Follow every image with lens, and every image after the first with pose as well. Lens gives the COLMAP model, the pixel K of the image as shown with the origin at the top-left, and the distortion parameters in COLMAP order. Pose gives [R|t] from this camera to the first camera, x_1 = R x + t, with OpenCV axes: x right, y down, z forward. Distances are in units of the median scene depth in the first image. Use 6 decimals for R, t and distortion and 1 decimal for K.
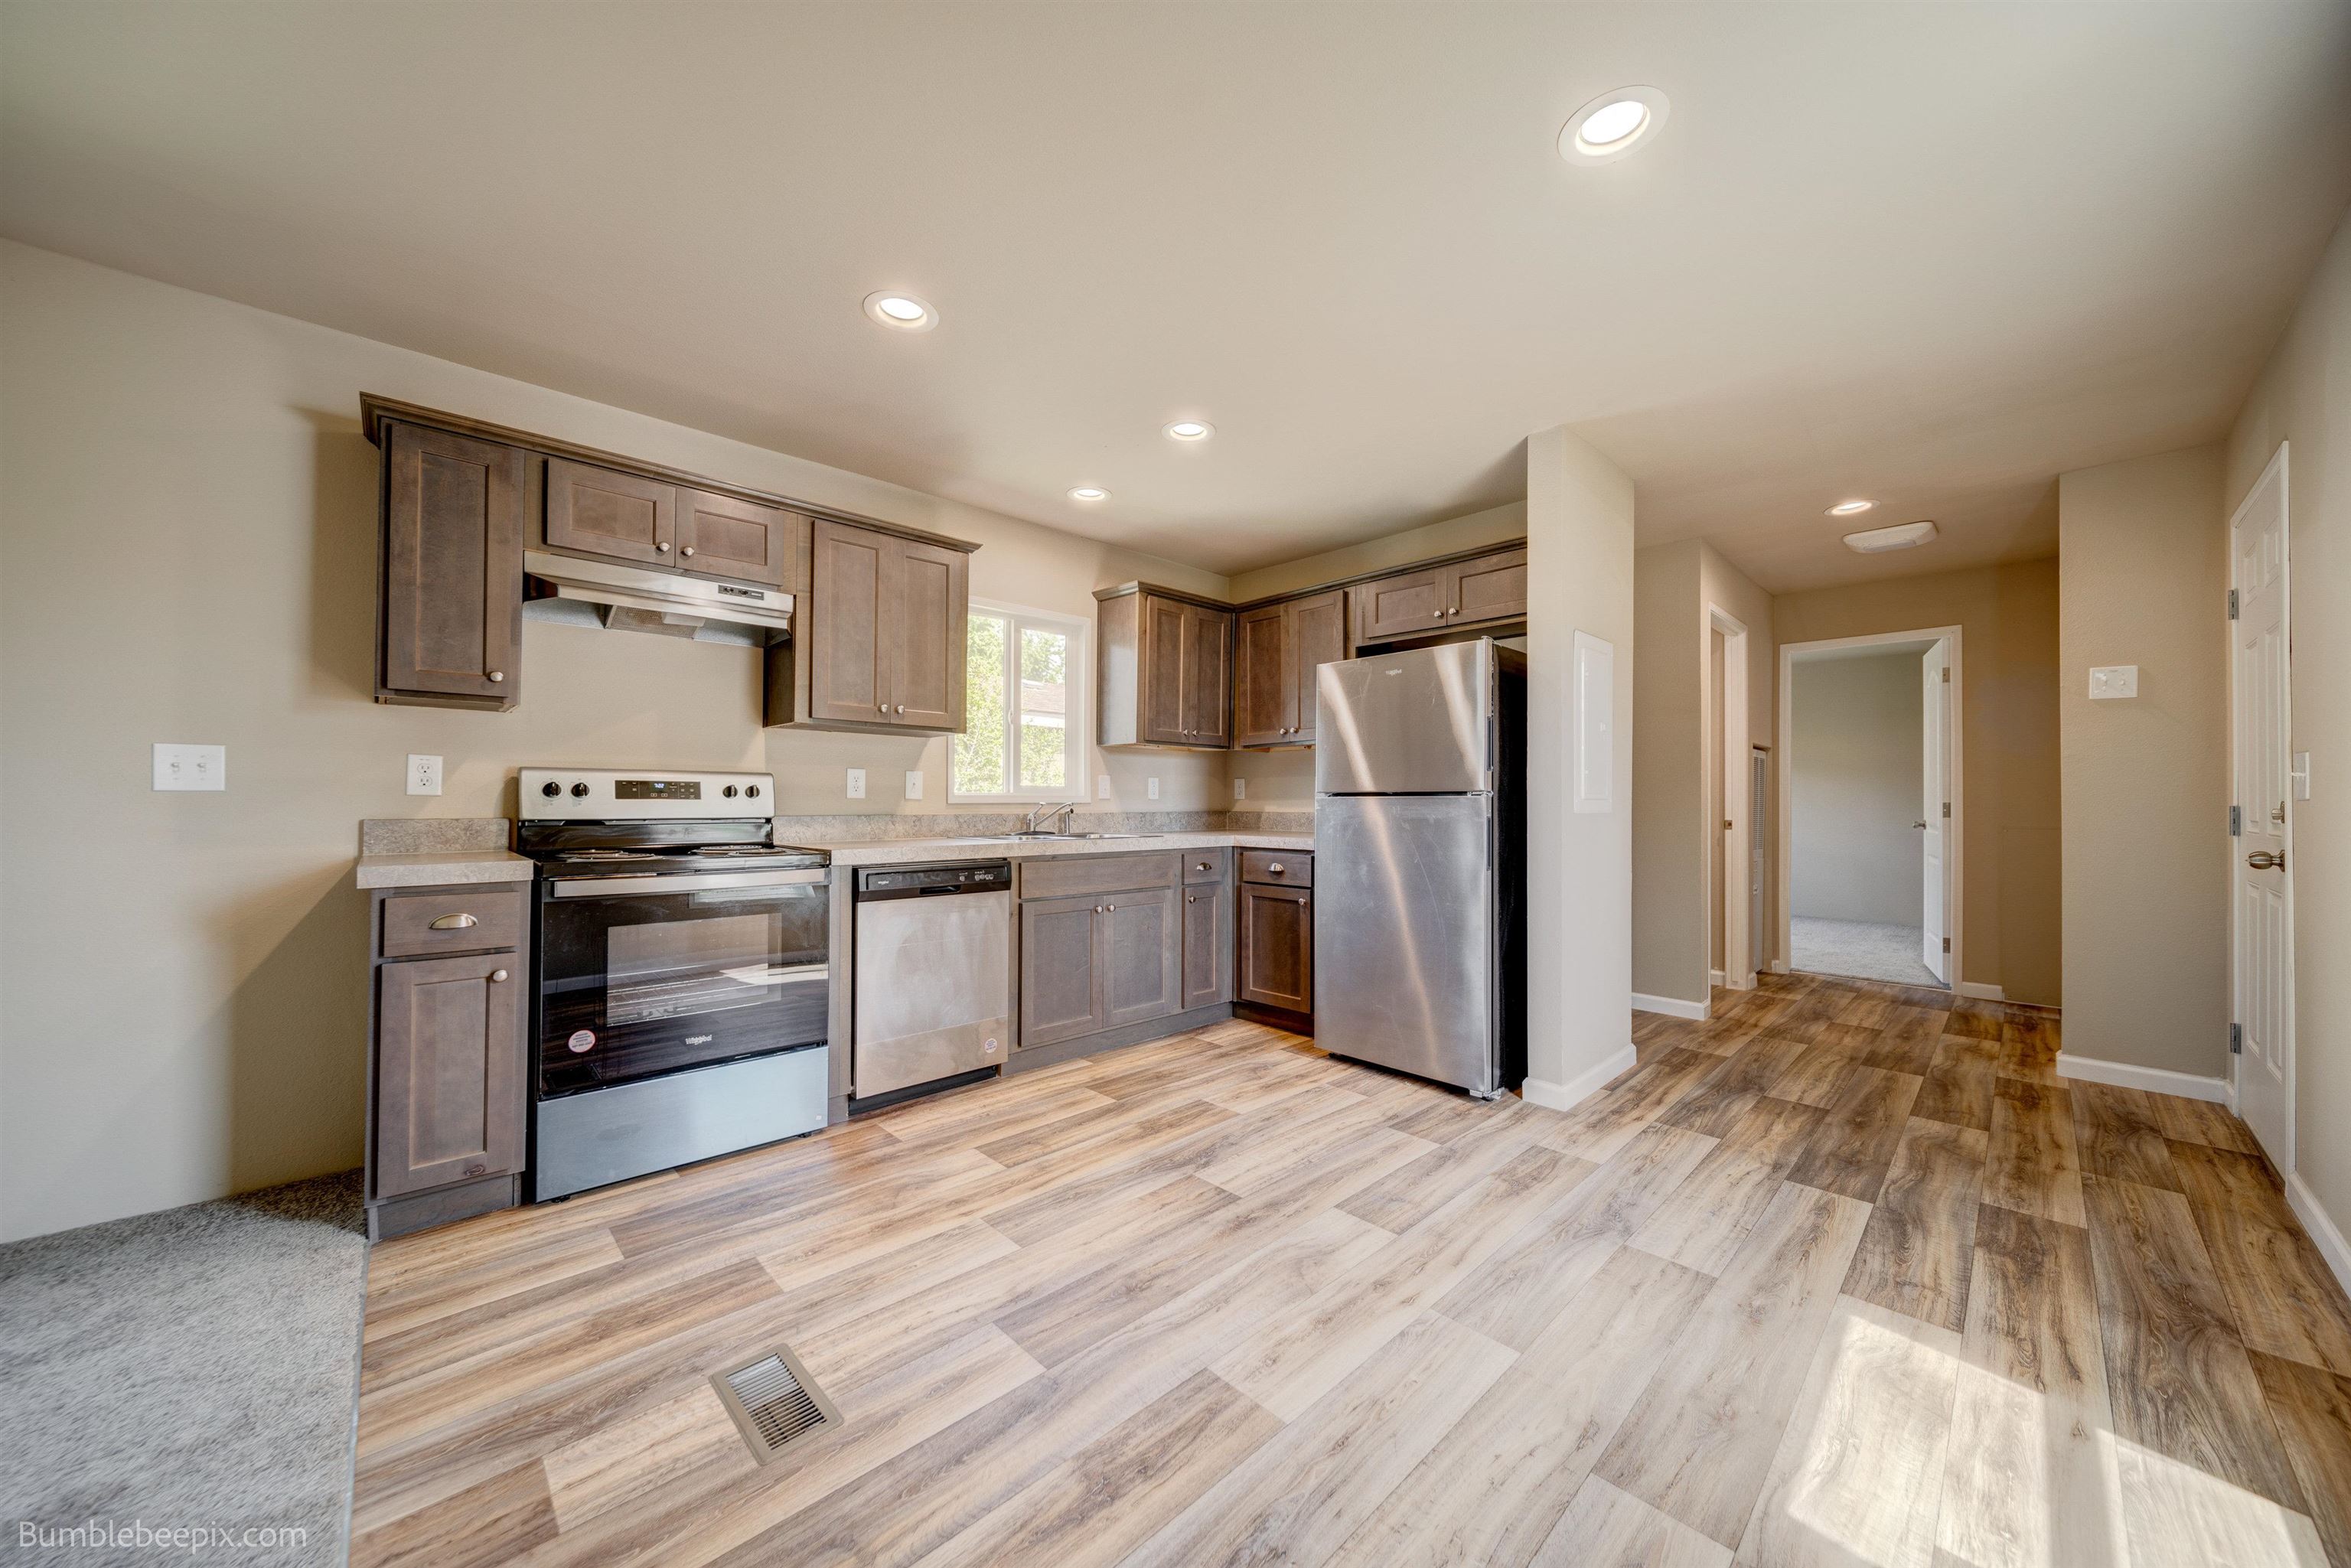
lens RADIAL K [[830.7, 0, 1155.9], [0, 830.7, 780.9], [0, 0, 1]] dist [-0.001934, 0.000085]
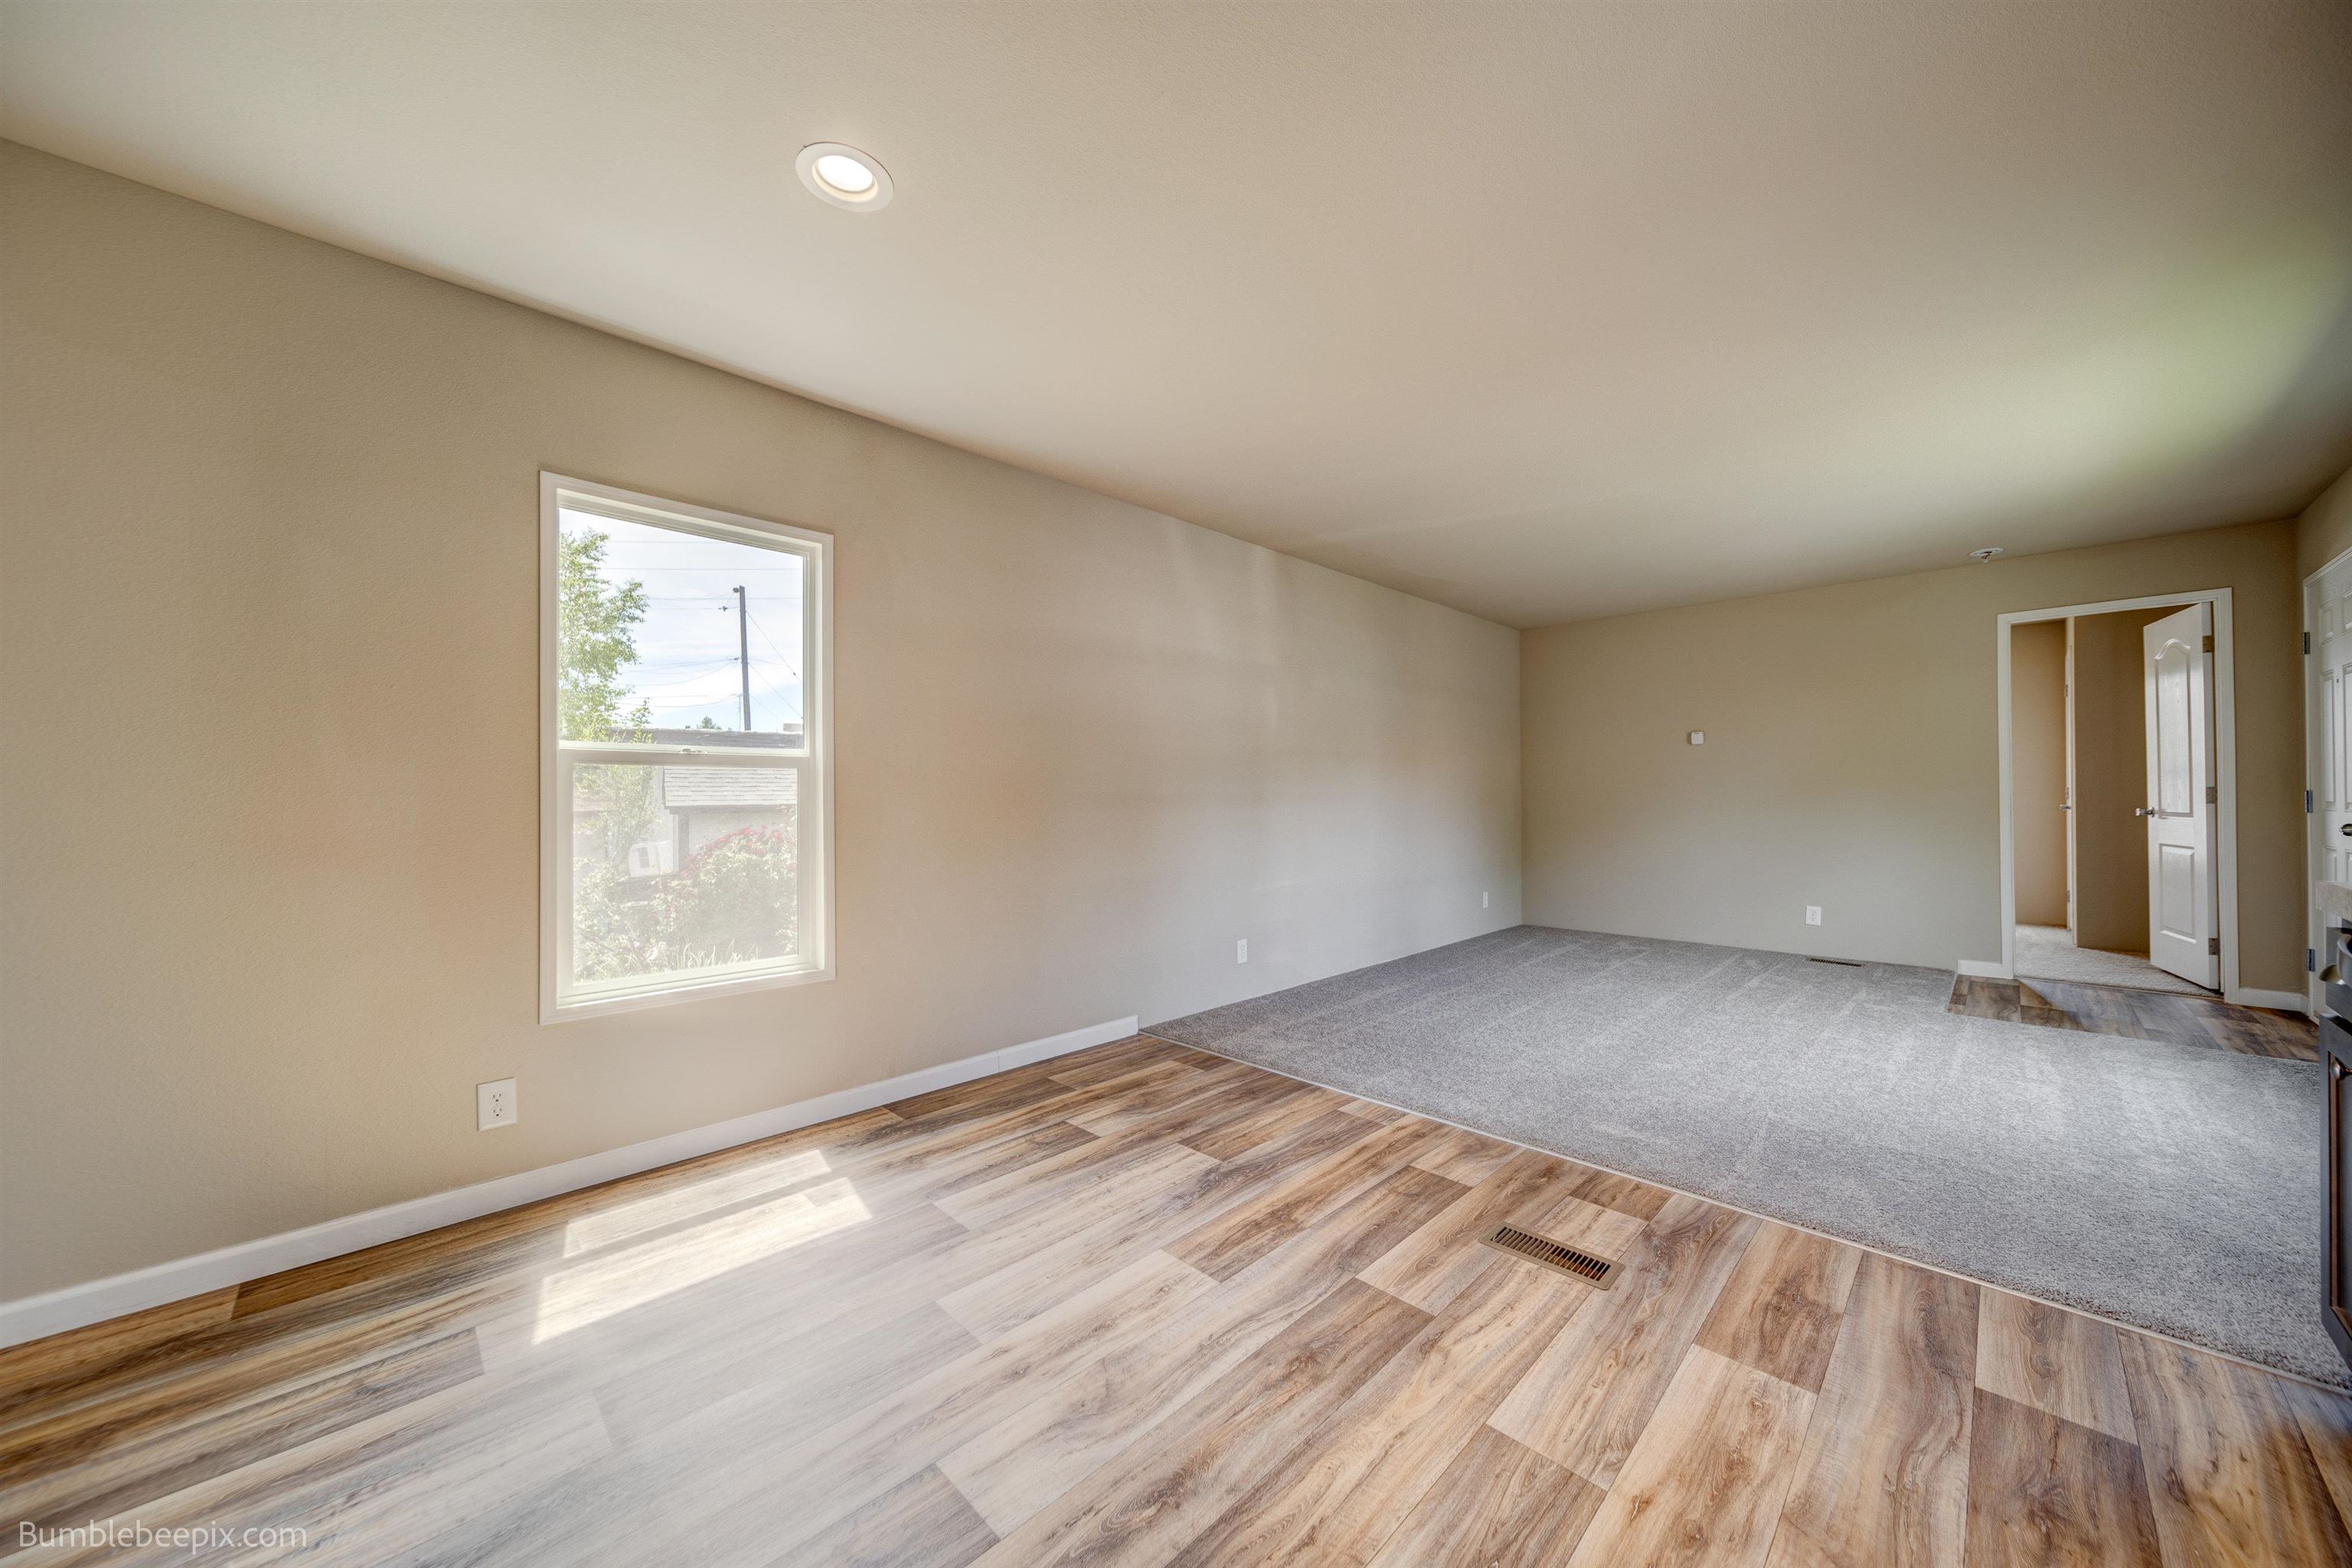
lens RADIAL K [[820.3, 0, 1174.9], [0, 820.3, 799.3], [0, 0, 1]] dist [-0.001248, -0.000232]
pose [[-0.999443, 0.001487, -0.033348, 0.091761], [0.002110, 0.999824, -0.018658, 0.027667], [0.033315, -0.018718, -0.999270, 1.220583]]
